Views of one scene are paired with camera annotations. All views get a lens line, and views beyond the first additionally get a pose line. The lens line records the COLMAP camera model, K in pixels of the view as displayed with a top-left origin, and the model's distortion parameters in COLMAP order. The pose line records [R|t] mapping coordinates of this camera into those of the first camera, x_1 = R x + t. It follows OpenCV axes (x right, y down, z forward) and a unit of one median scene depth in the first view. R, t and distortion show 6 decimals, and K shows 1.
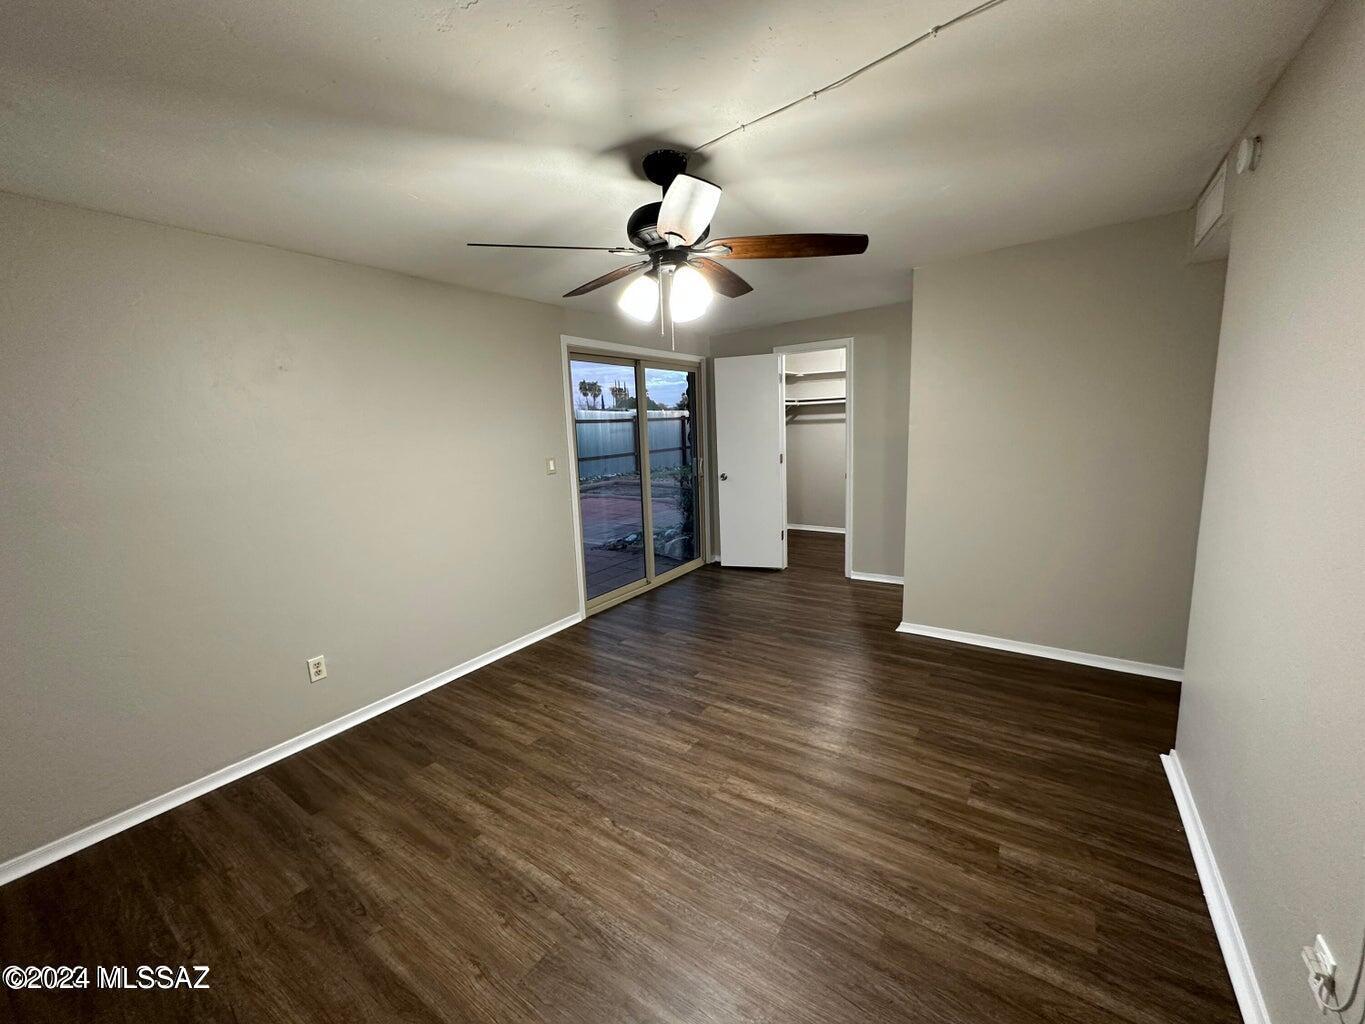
lens RADIAL K [[541.6, 0, 680.0], [0, 541.6, 506.6], [0, 0, 1]] dist [-0.002381, -0.000286]
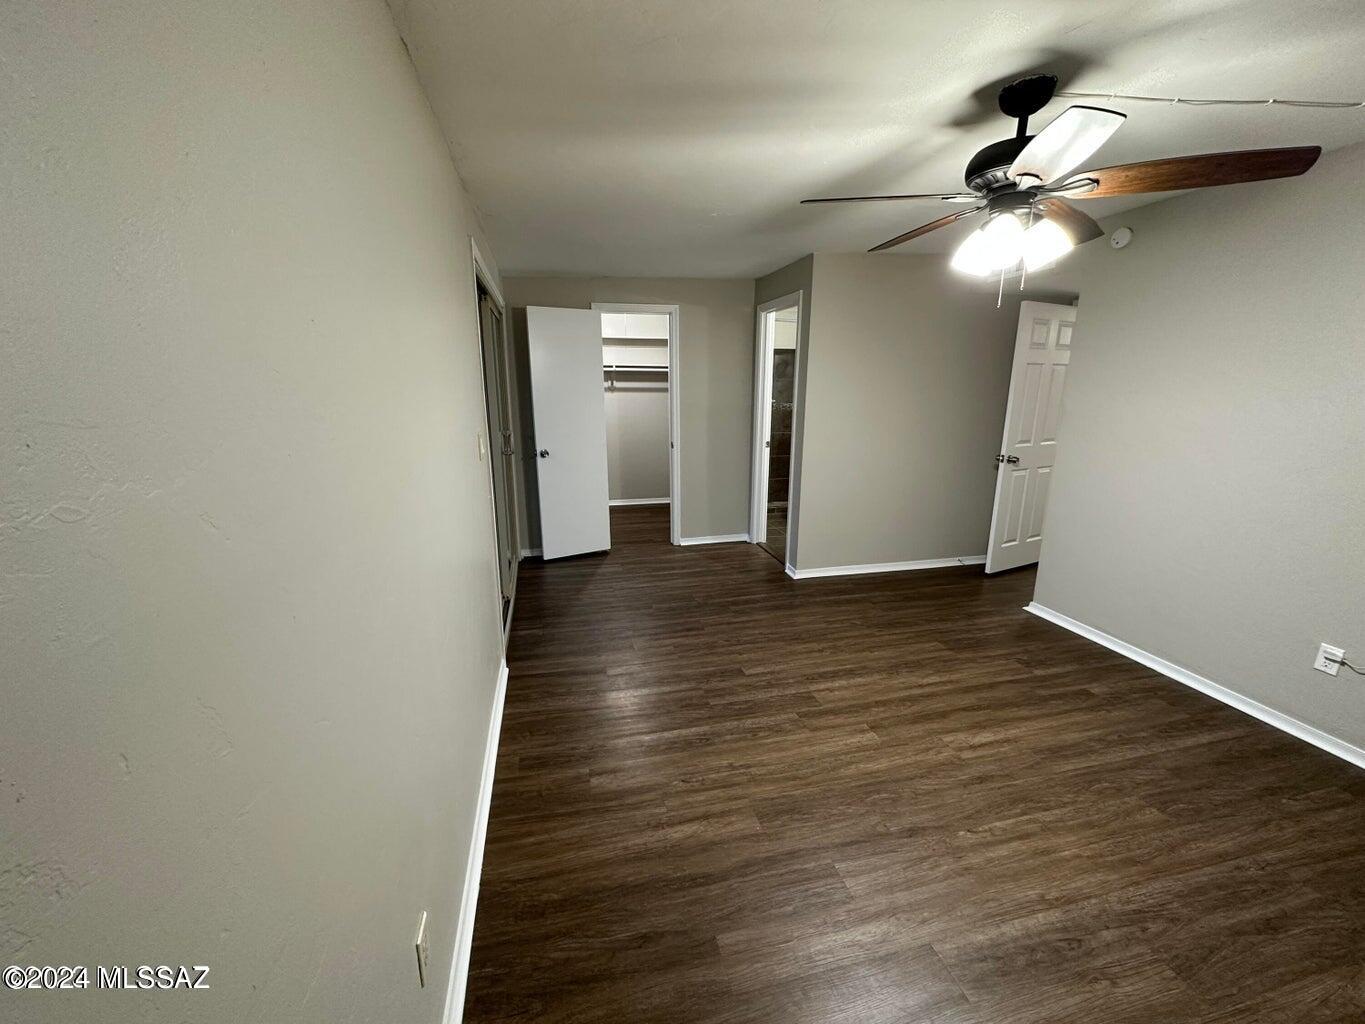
lens RADIAL K [[541.6, 0, 682.7], [0, 541.6, 510.0], [0, 0, 1]] dist [-0.002381, -0.000286]
pose [[0.671946, -0.129835, 0.729131, -0.684475], [0.088029, 0.991536, 0.095437, -0.051875], [-0.735350, 0.000056, 0.677687, 0.488585]]
